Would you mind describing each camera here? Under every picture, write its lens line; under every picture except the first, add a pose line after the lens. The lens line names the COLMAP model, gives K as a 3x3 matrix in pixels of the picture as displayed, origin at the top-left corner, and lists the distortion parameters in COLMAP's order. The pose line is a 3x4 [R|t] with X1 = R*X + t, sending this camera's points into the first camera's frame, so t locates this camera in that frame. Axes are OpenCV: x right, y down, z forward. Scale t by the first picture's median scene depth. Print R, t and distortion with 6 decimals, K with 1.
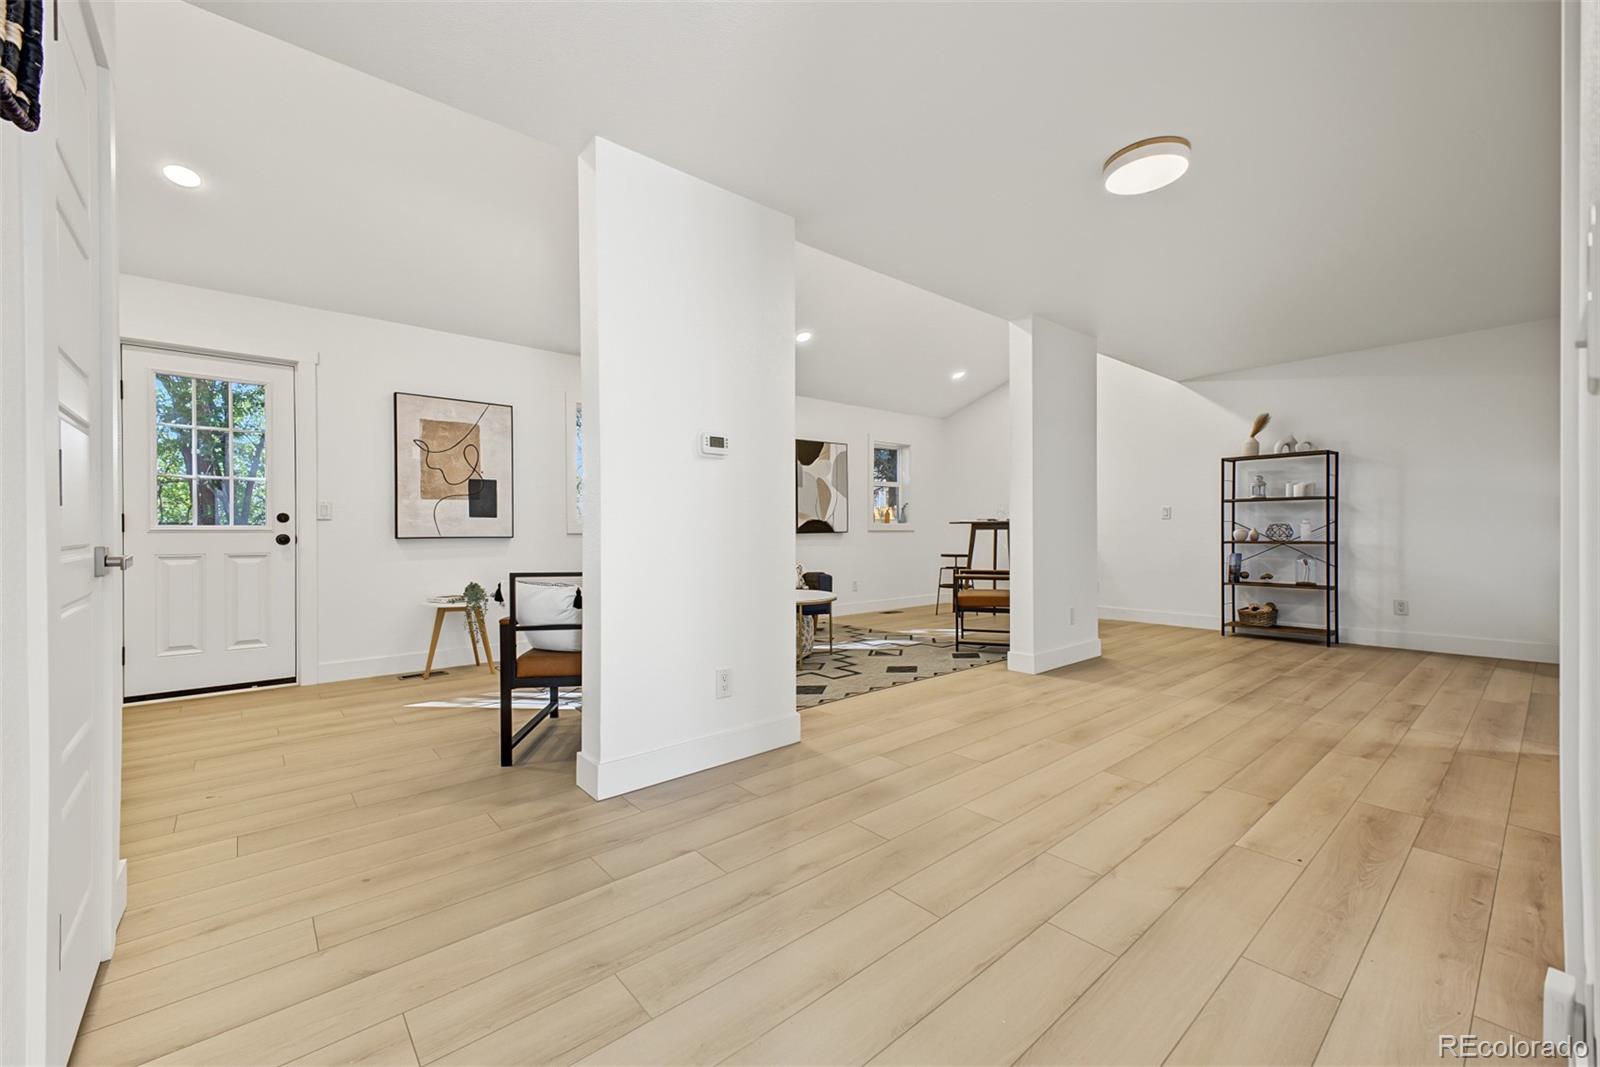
lens RADIAL K [[636.1, 0, 799.4], [0, 636.1, 528.6], [0, 0, 1]] dist [0.017234, -0.010376]
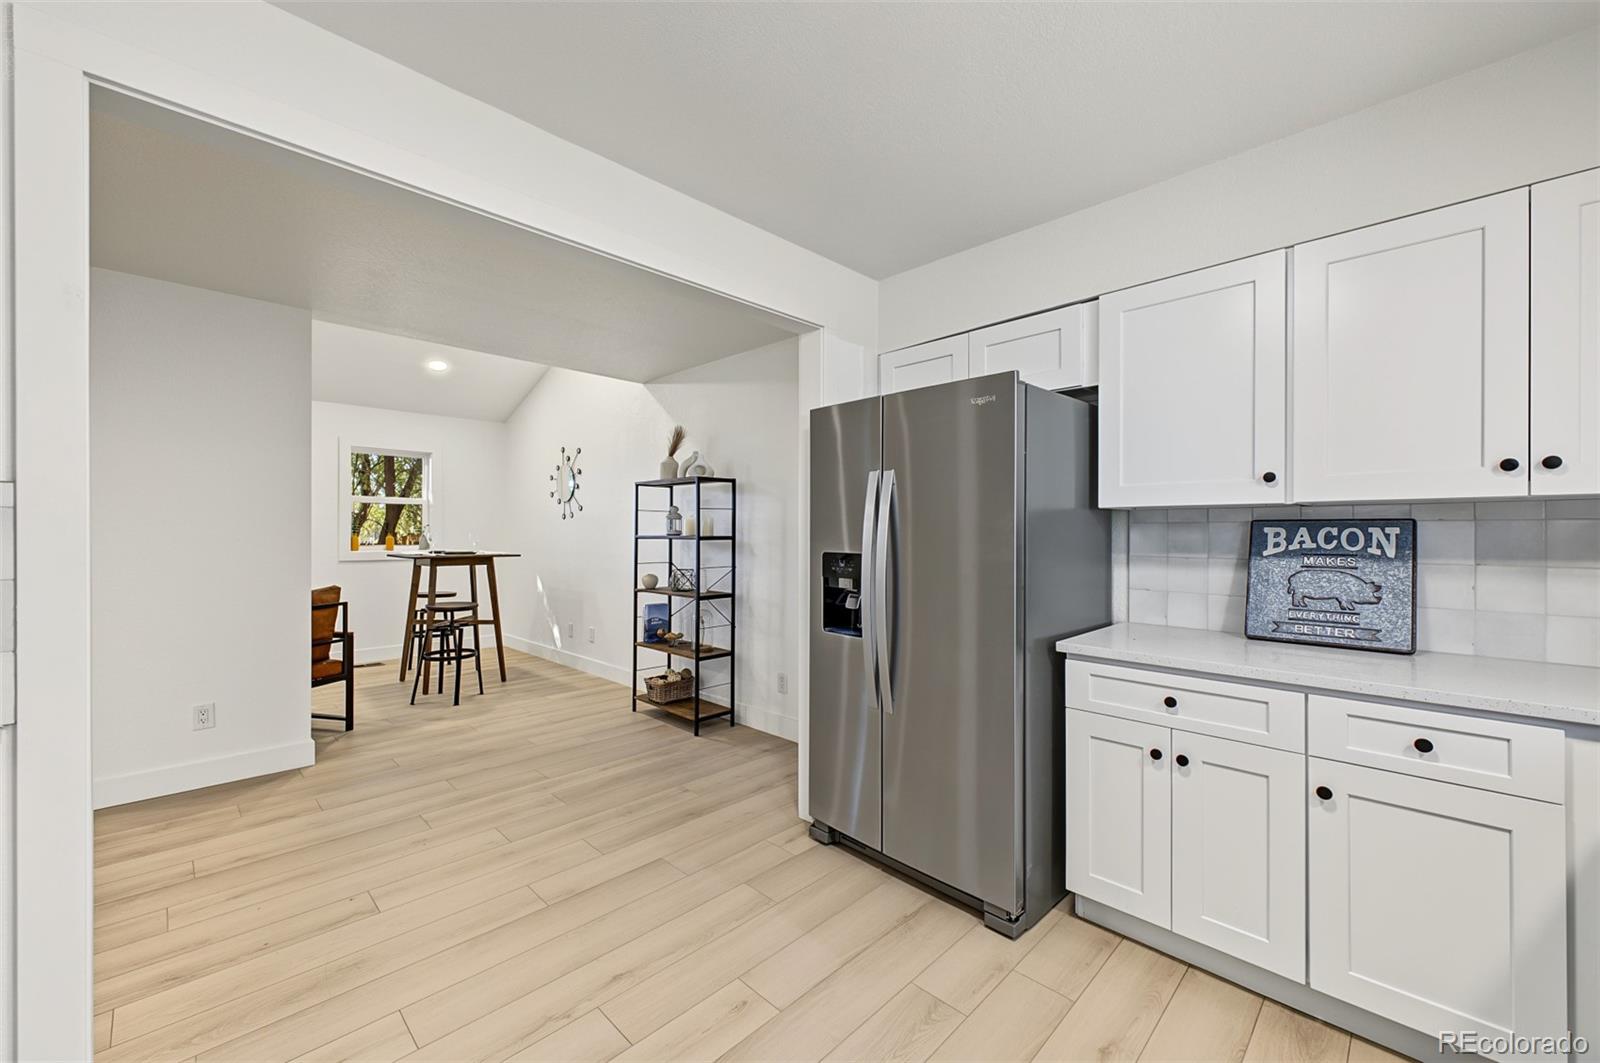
lens RADIAL K [[636.1, 0, 799.4], [0, 636.1, 526.6], [0, 0, 1]] dist [0.017234, -0.010376]
pose [[0.997118, 0.012451, 0.074843, 0.689814], [-0.012101, 0.999914, -0.005134, -0.047151], [-0.074901, 0.004214, 0.997182, 0.185684]]
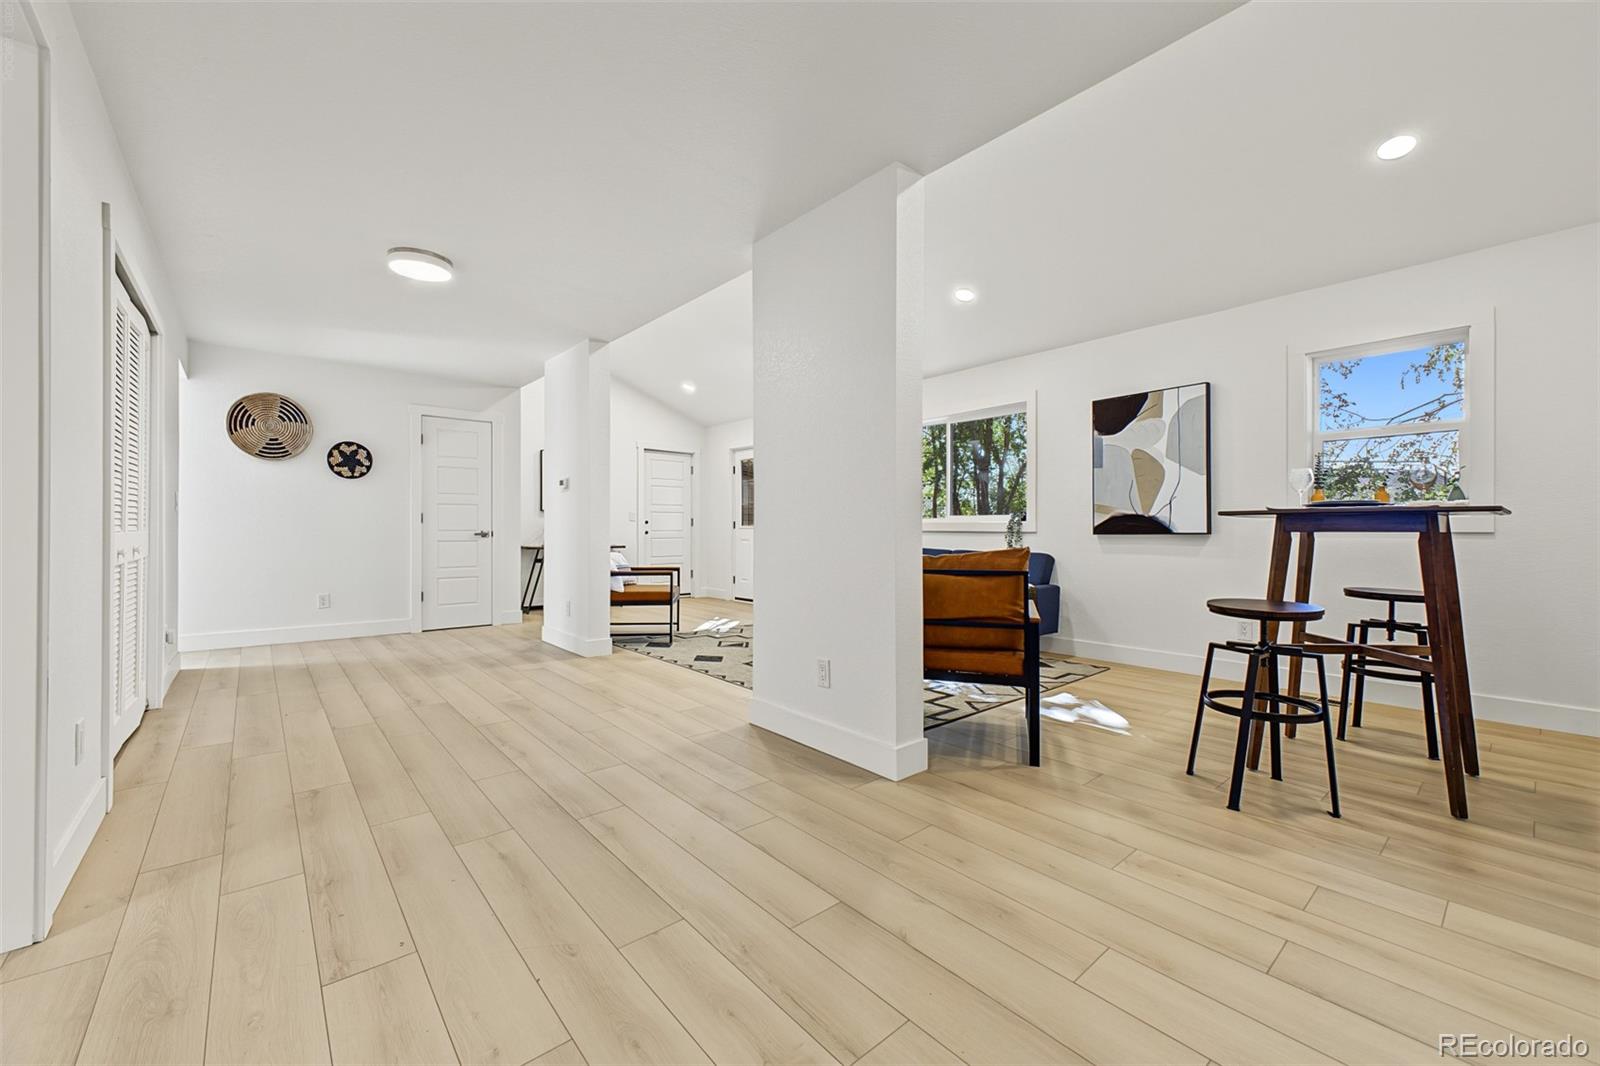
lens RADIAL K [[636.1, 0, 799.4], [0, 636.1, 528.1], [0, 0, 1]] dist [0.017234, -0.010376]
pose [[-0.004740, 0.004708, -0.999978, 0.711334], [0.000810, 0.999989, 0.004704, -0.002470], [0.999988, -0.000788, -0.004743, 0.676622]]
